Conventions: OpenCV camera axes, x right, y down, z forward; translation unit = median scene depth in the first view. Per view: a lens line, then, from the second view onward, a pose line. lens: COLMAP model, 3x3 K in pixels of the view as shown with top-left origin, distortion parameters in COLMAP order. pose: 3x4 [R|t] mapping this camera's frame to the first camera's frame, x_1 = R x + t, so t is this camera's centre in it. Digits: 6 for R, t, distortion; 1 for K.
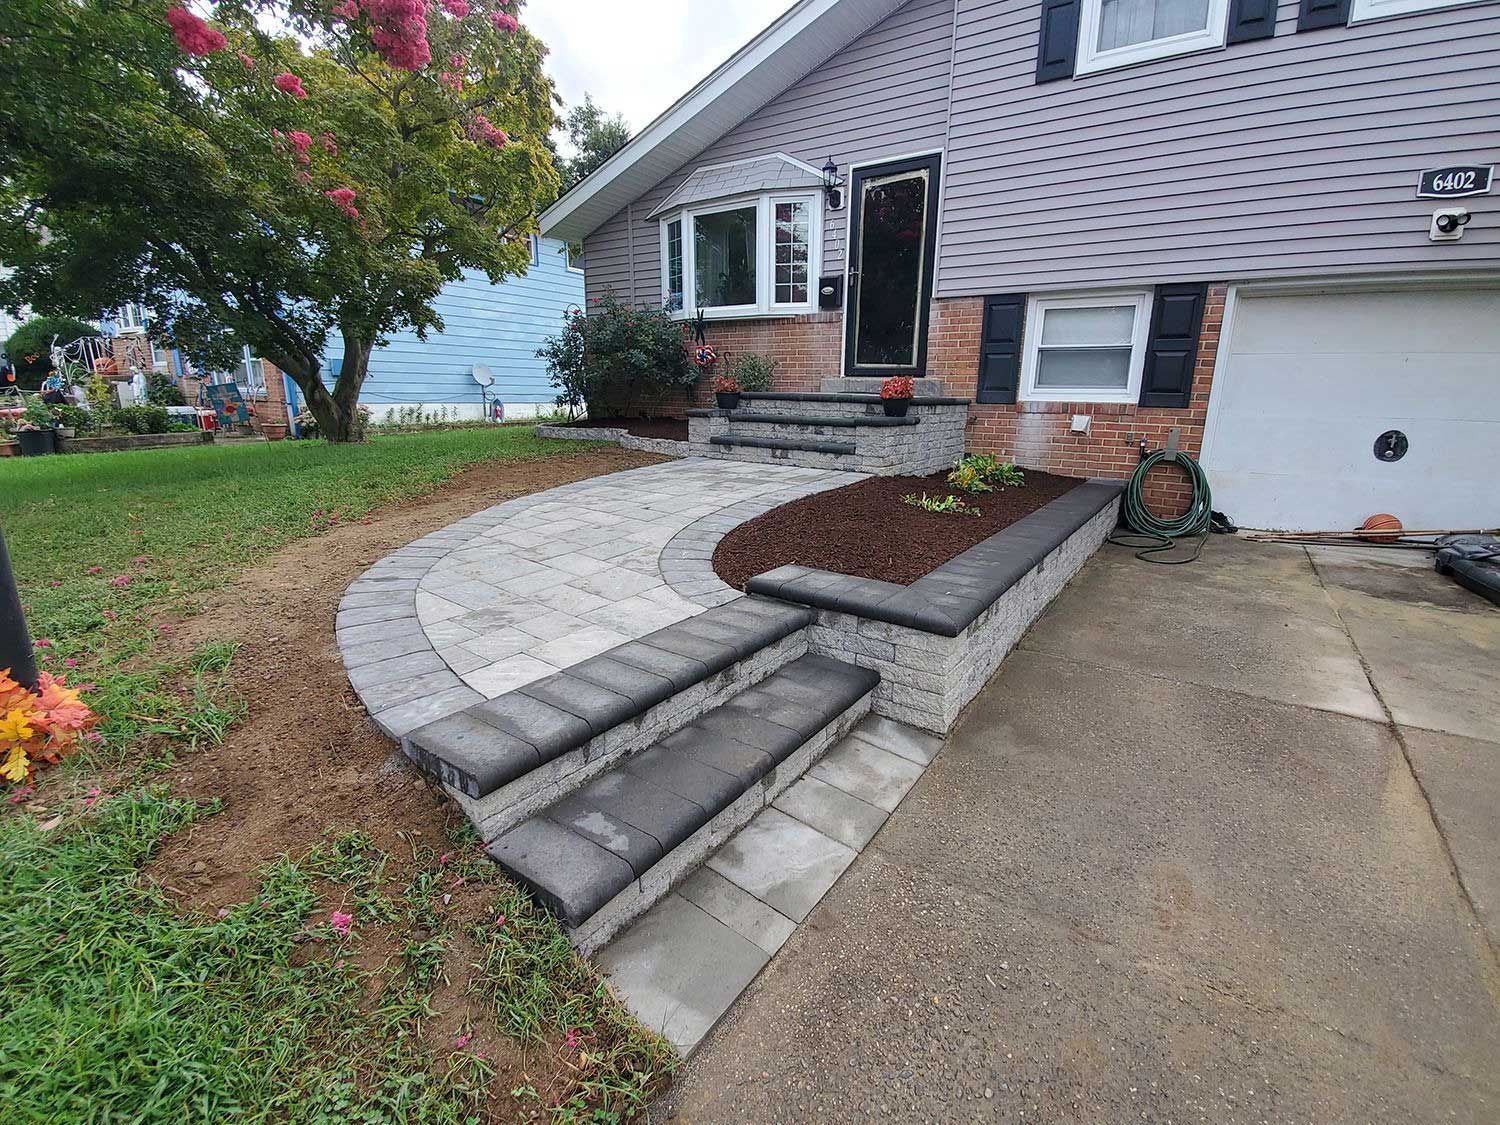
lens RADIAL K [[648.1, 0, 750.0], [0, 648.1, 562.5], [0, 0, 1]] dist [-0.002013, -0.000022]
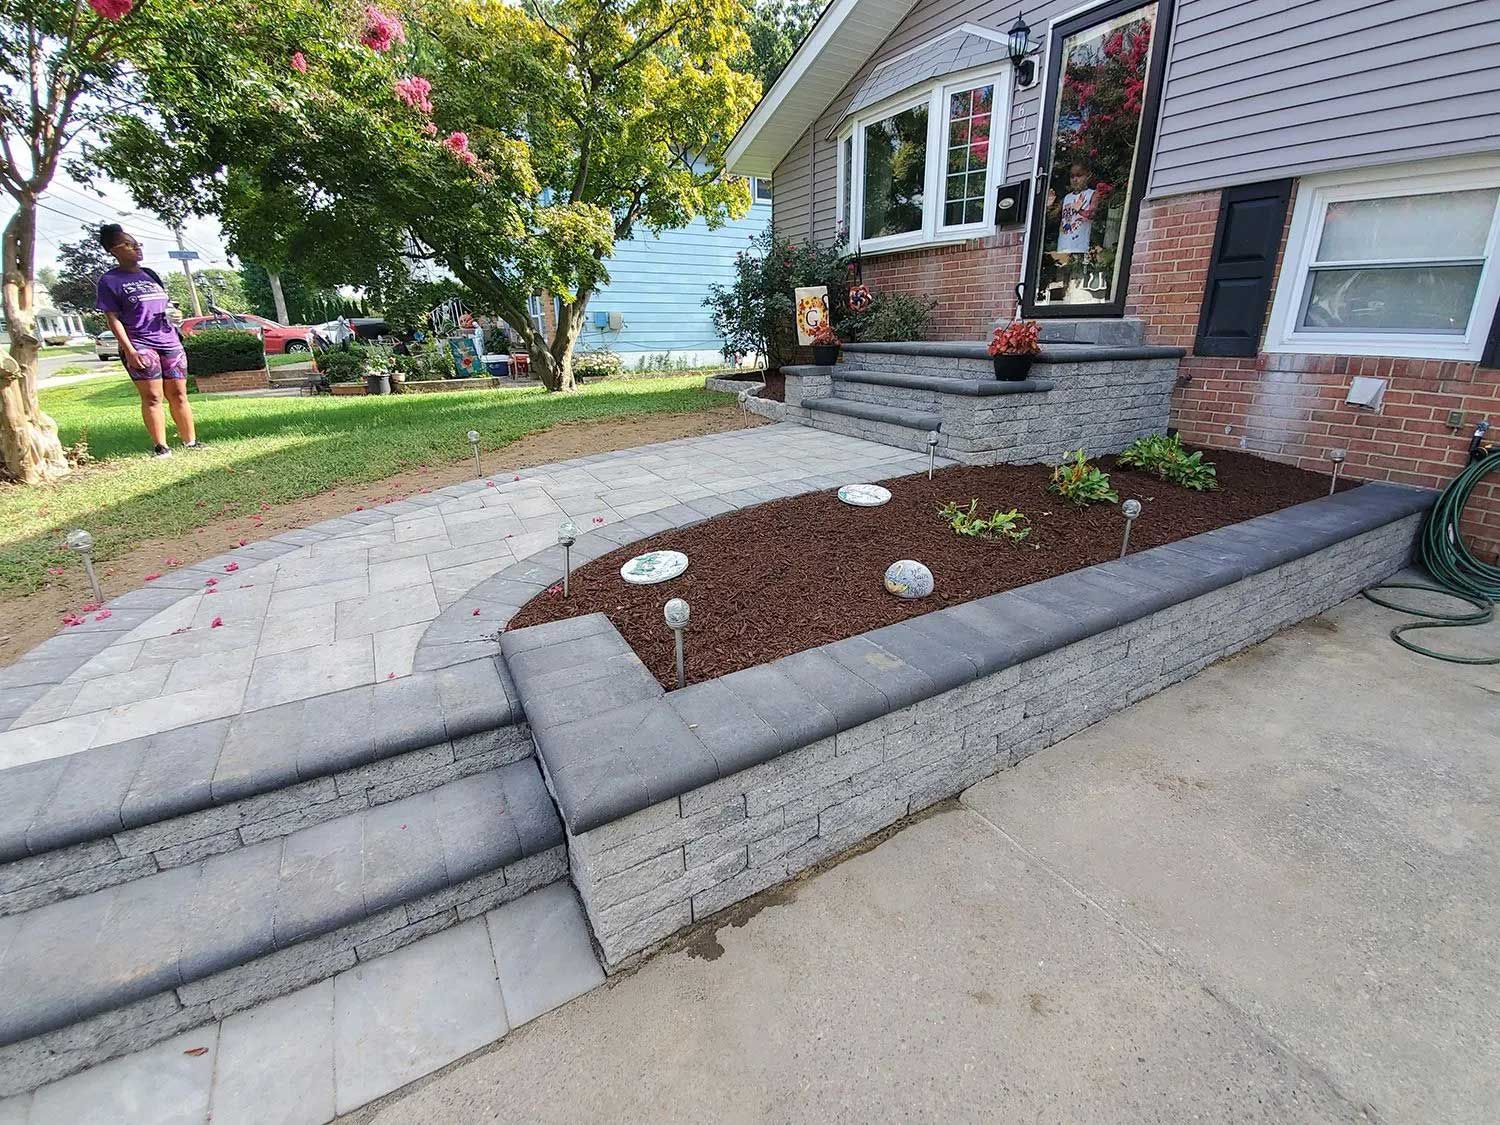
lens RADIAL K [[625.9, 0, 750.0], [0, 625.9, 562.5], [0, 0, 1]] dist [0.002541, -0.009665]
pose [[0.907989, 0.124176, -0.400170, 0.214799], [-0.085391, 0.989872, 0.113413, -0.064540], [0.410200, -0.068807, 0.909396, 0.195158]]
